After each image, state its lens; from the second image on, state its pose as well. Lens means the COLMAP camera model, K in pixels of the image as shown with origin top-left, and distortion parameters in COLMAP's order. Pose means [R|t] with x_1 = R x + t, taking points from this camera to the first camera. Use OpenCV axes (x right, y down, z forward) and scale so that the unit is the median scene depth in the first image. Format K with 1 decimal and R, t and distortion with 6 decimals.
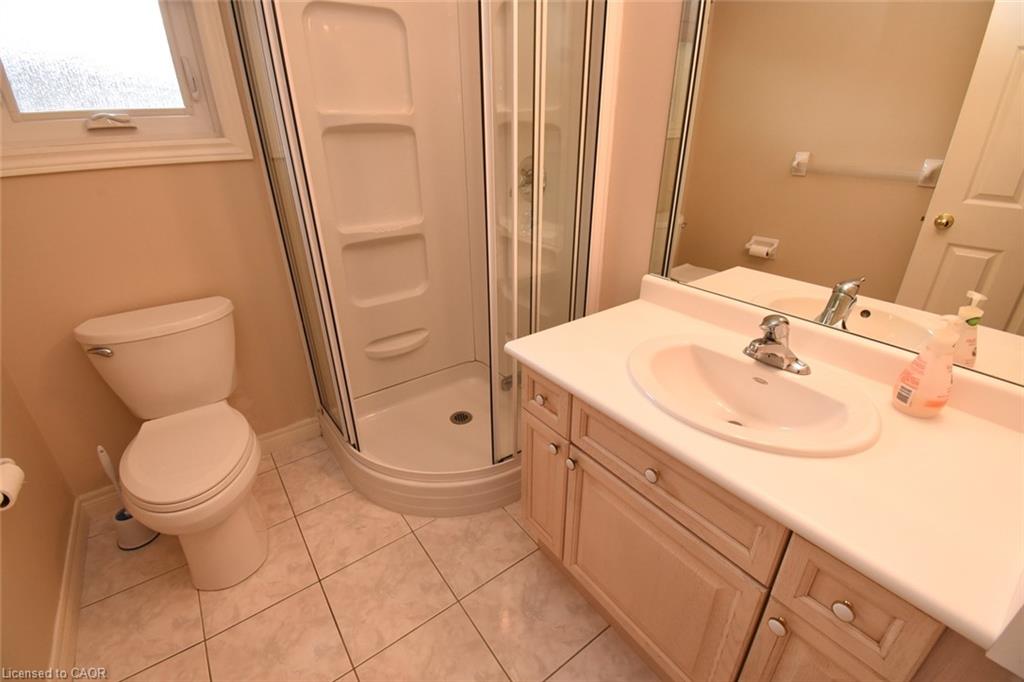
lens RADIAL K [[453.2, 0, 513.6], [0, 453.2, 343.0], [0, 0, 1]] dist [-0.006691, -0.010501]
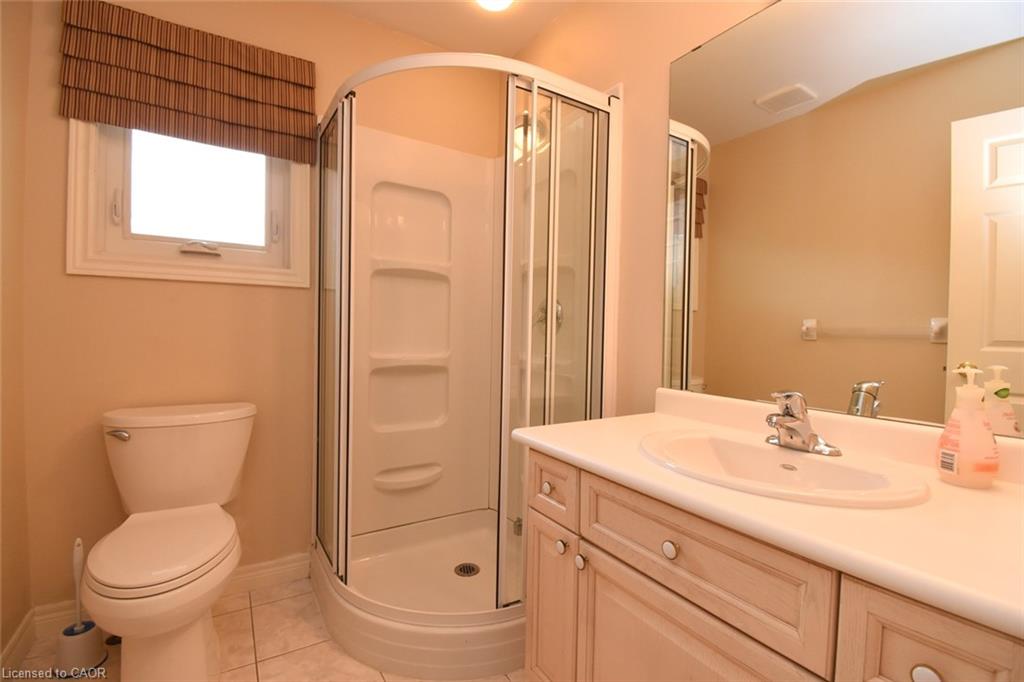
lens RADIAL K [[453.2, 0, 510.8], [0, 453.2, 331.3], [0, 0, 1]] dist [-0.006691, -0.010501]
pose [[0.997021, 0.027751, -0.071967, 0.028688], [-0.055567, 0.905525, -0.420638, 0.156588], [0.053494, 0.423384, 0.904370, 0.019369]]
